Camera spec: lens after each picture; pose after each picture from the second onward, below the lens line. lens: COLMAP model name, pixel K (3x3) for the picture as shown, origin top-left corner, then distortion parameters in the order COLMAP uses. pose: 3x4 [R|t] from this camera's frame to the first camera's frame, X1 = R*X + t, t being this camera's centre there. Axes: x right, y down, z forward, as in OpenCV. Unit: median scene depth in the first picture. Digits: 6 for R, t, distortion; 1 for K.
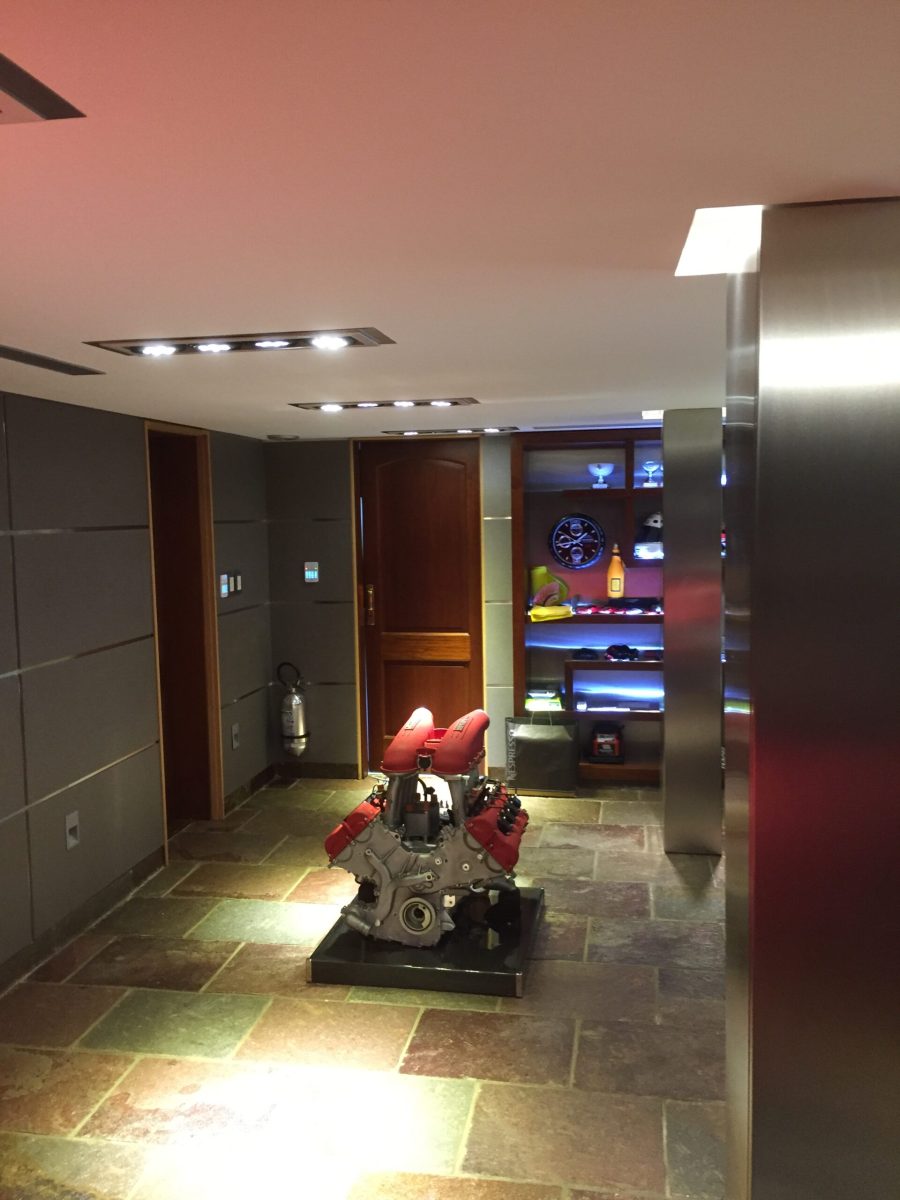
lens RADIAL K [[1019.2, 0, 450.0], [0, 1019.2, 600.0], [0, 0, 1]] dist [0.076726, -0.111598]
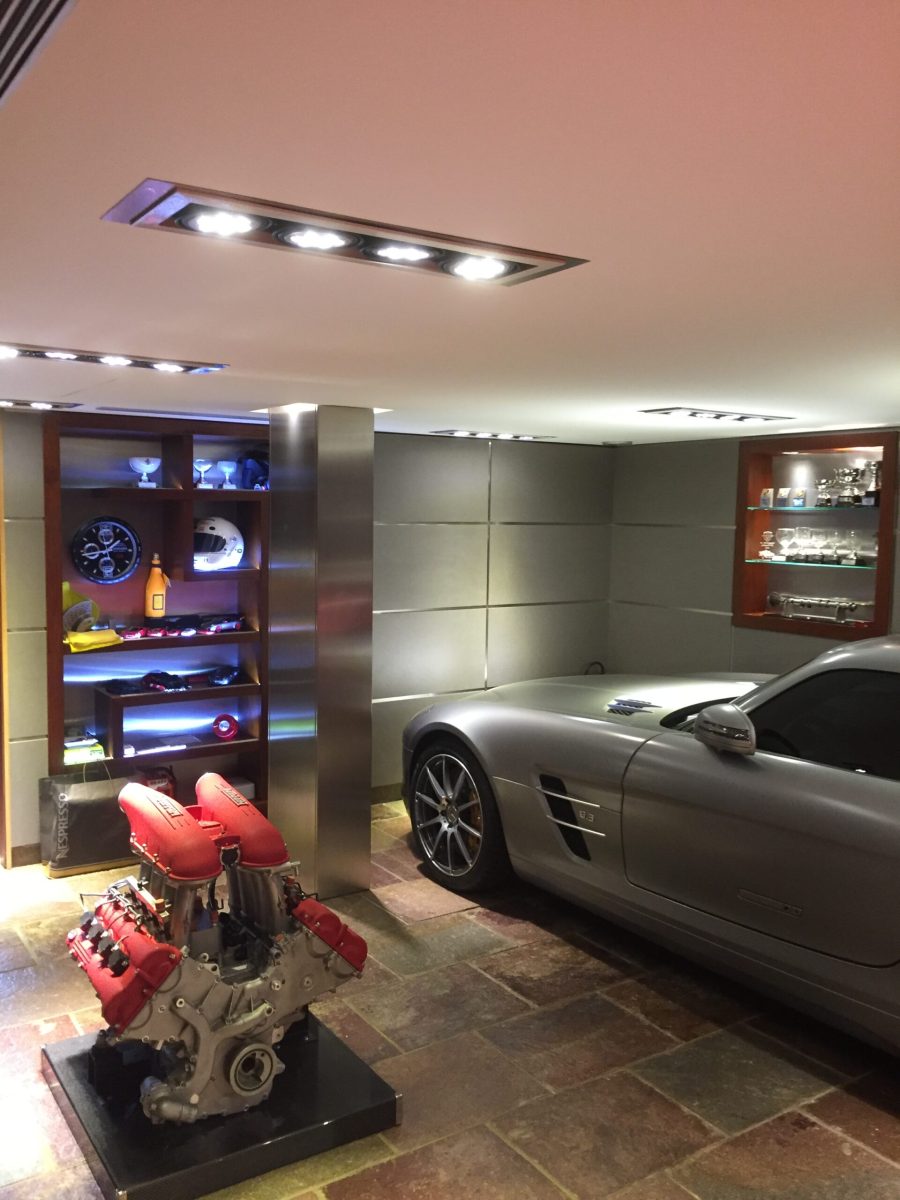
lens RADIAL K [[1019.2, 0, 450.0], [0, 1019.2, 600.0], [0, 0, 1]] dist [0.076726, -0.111598]
pose [[0.722494, -0.034178, 0.690532, -0.257017], [0.037563, 0.999243, 0.010156, -0.016415], [-0.690356, 0.018601, 0.723230, 0.221928]]
